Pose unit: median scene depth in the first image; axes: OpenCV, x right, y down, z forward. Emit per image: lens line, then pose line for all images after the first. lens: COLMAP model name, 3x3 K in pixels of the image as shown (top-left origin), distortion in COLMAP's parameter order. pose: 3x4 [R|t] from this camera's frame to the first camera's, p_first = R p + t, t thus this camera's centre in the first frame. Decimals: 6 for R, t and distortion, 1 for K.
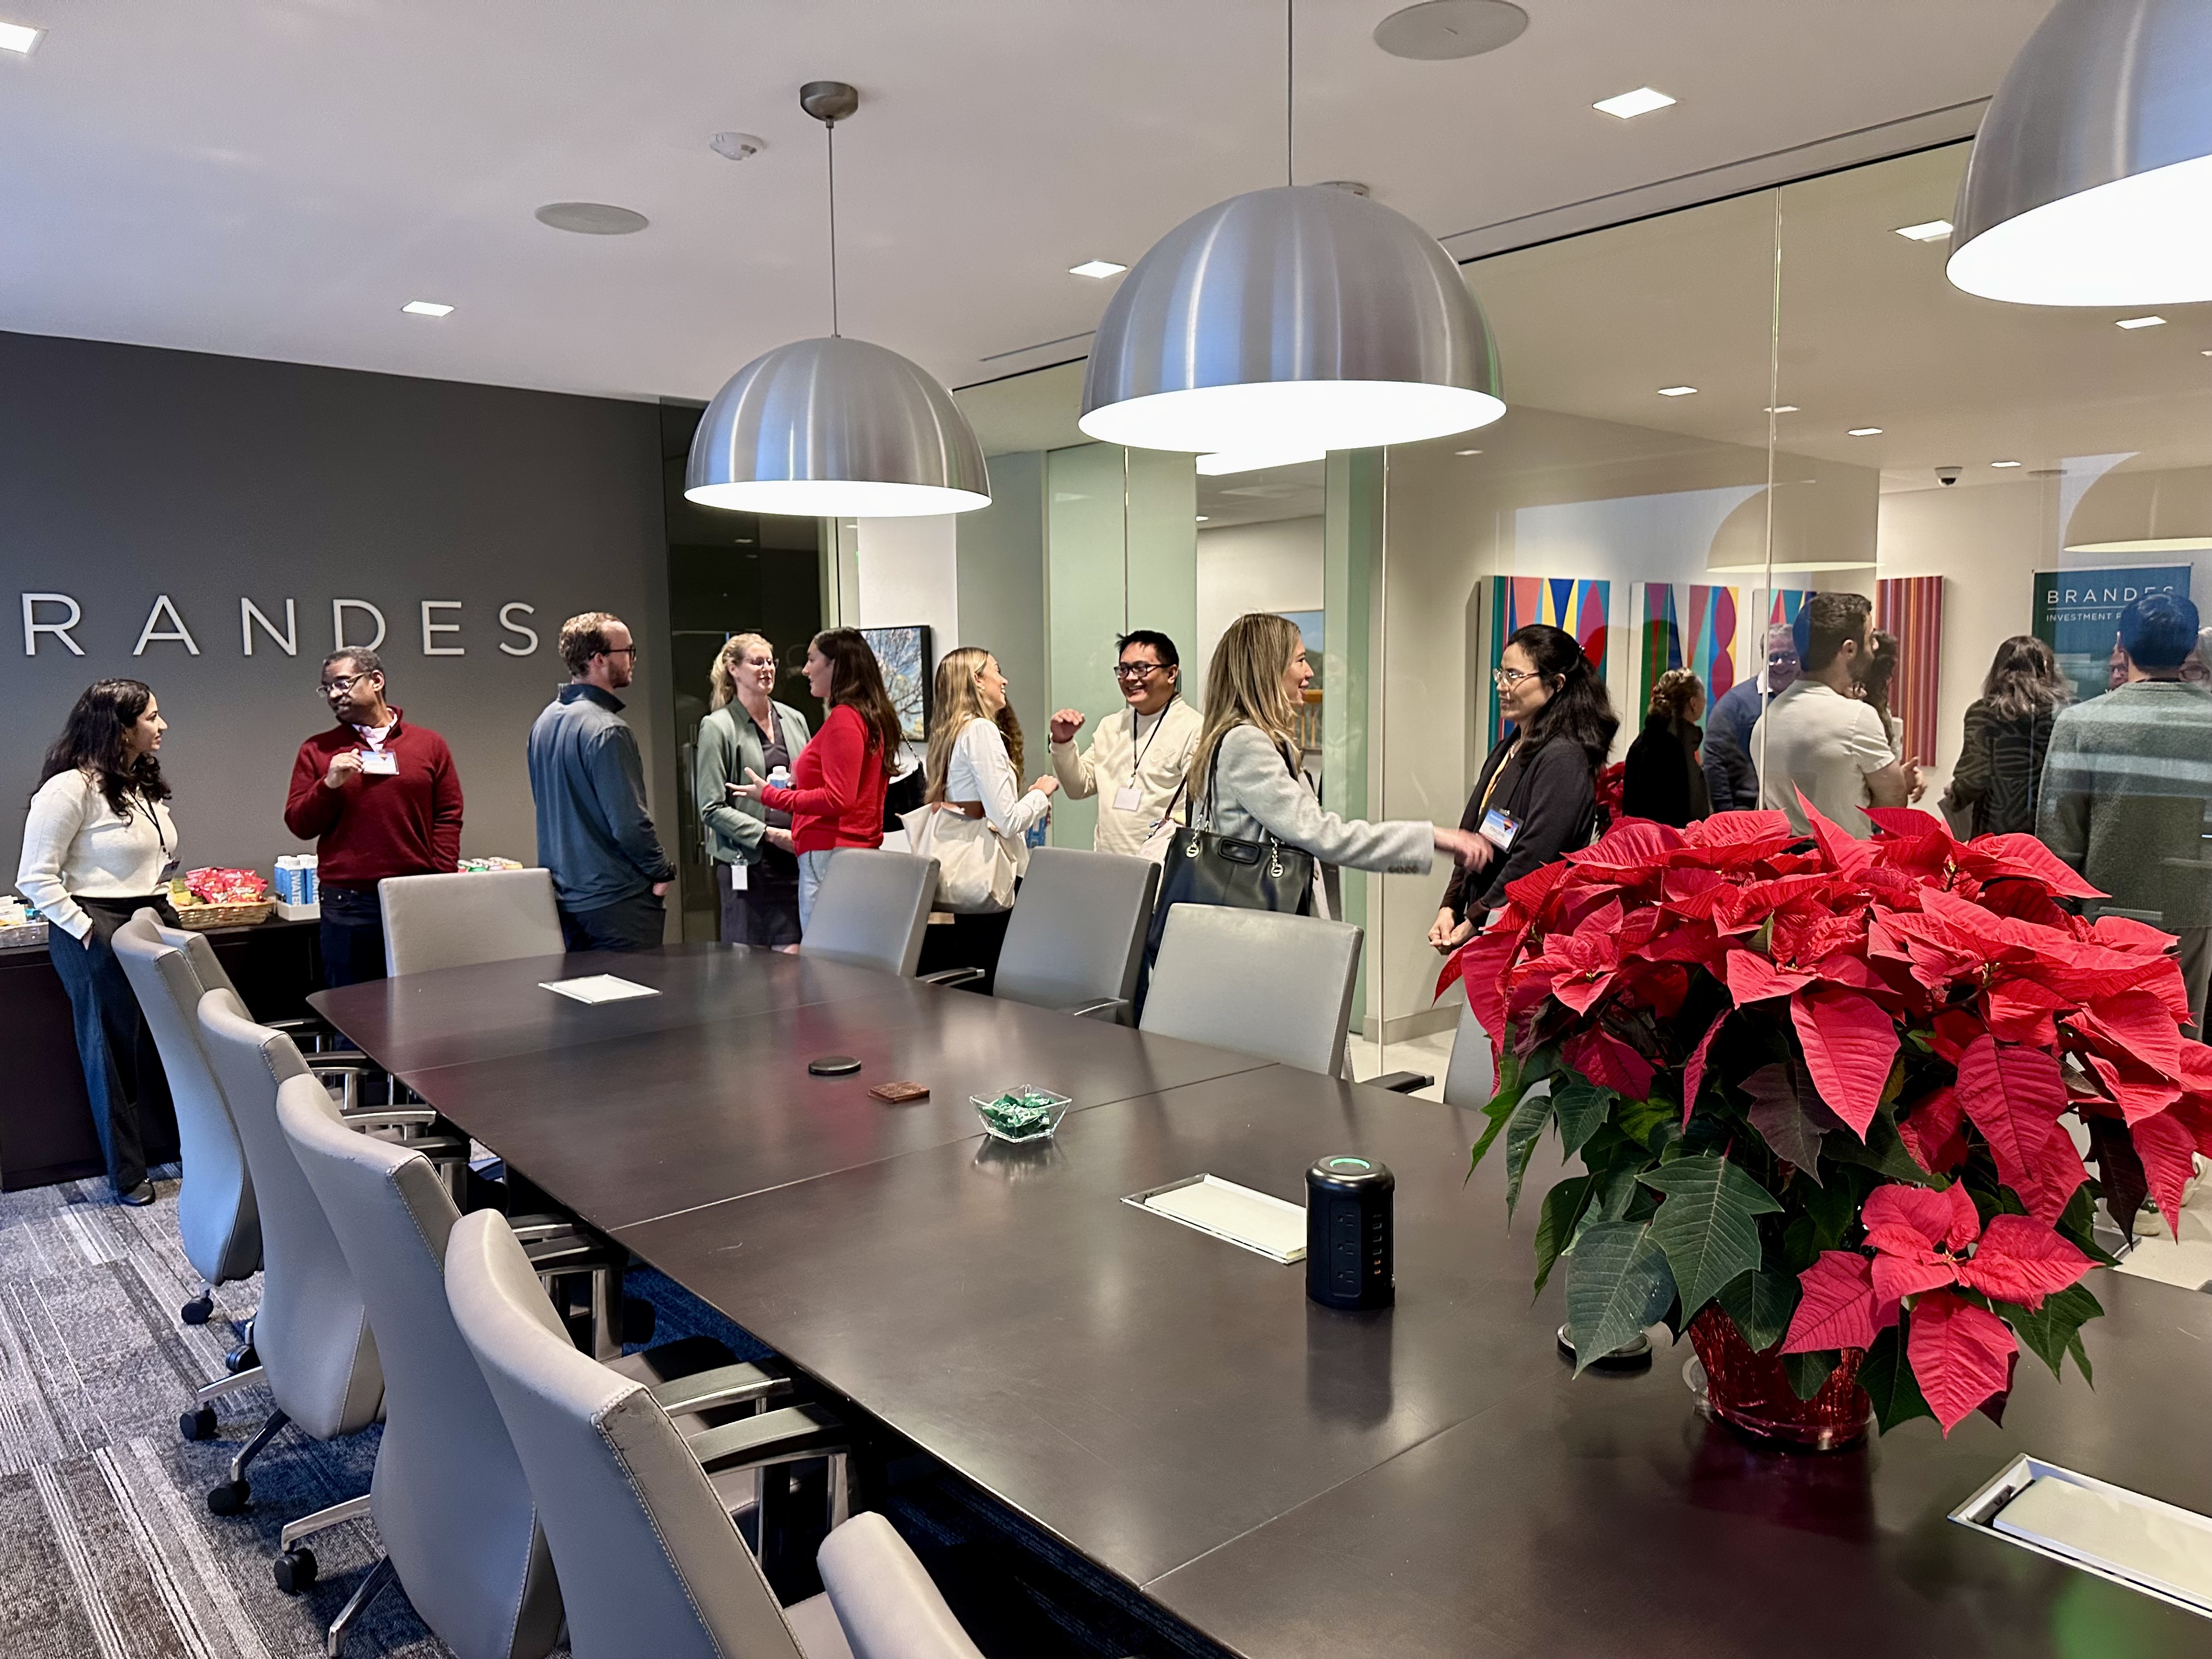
lens RADIAL K [[1563.6, 0, 1106.0], [0, 1563.6, 829.5], [0, 0, 1]] dist [-0.007620, -0.002389]
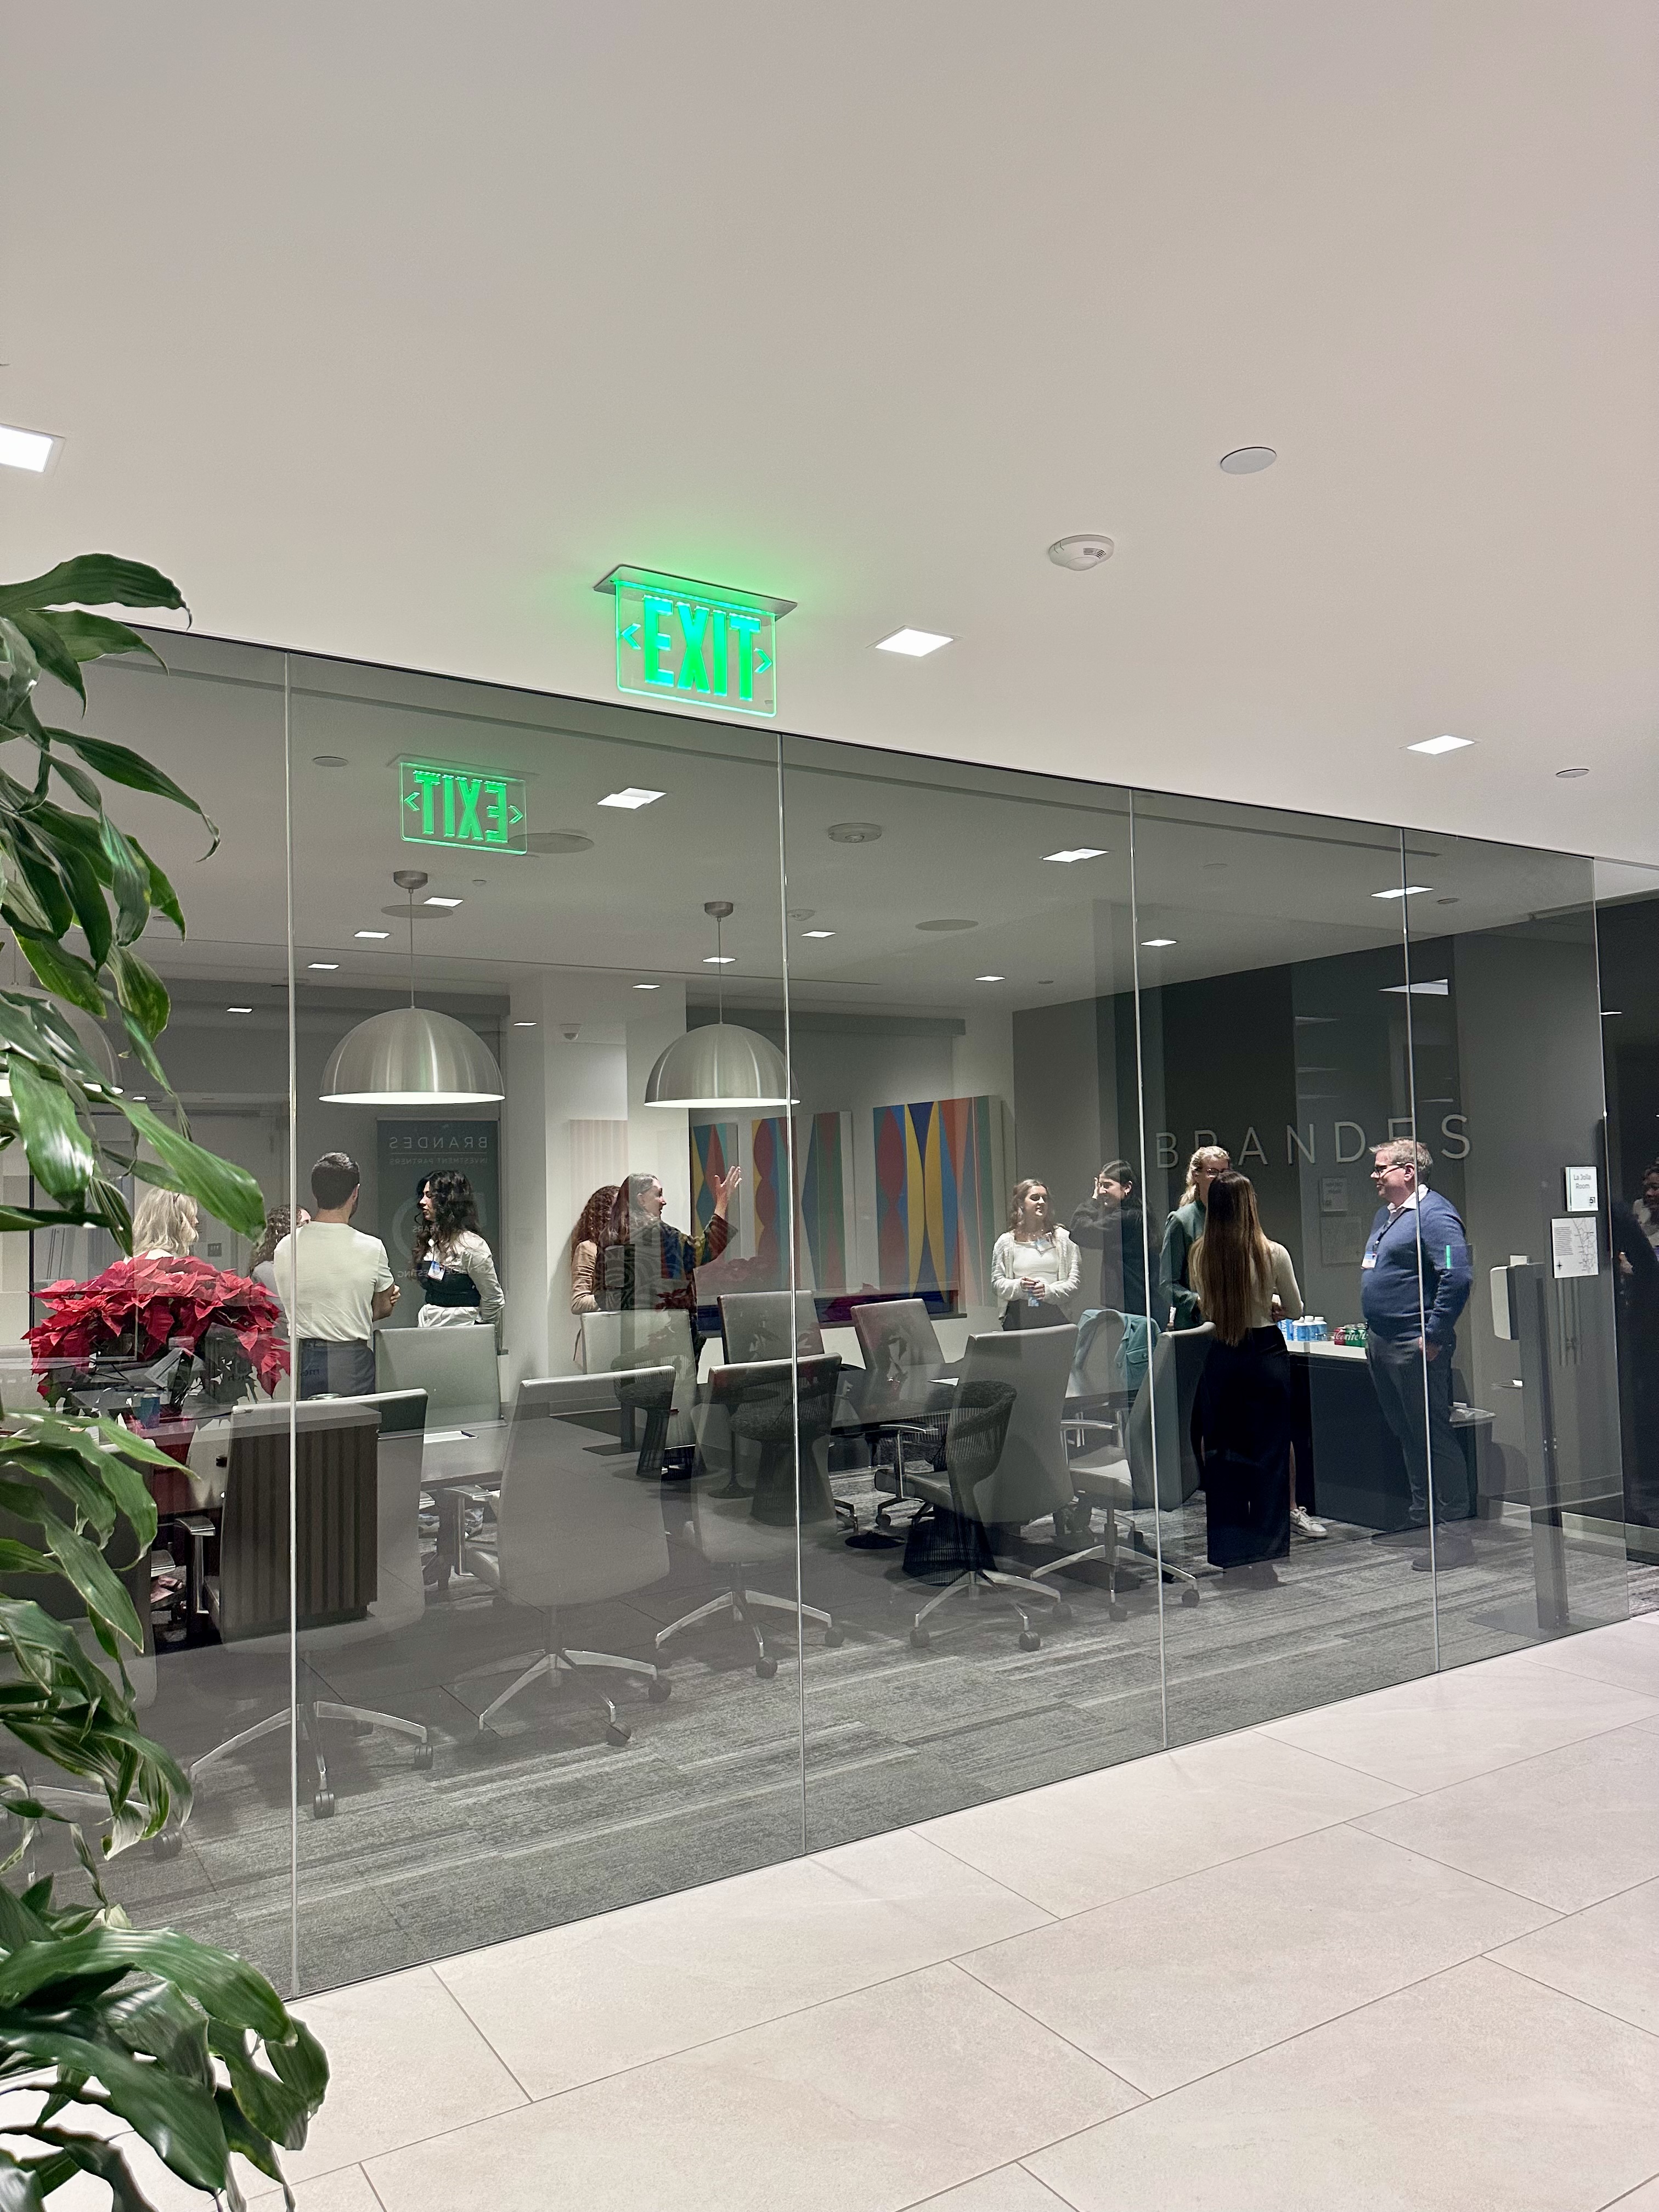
lens RADIAL K [[1563.6, 0, 829.5], [0, 1563.6, 1106.0], [0, 0, 1]] dist [-0.007620, -0.002389]
pose [[-0.157289, -0.041918, -0.986663, 1.095222], [-0.074383, 0.996764, -0.030489, -0.101357], [0.984747, 0.068595, -0.159898, 0.914541]]
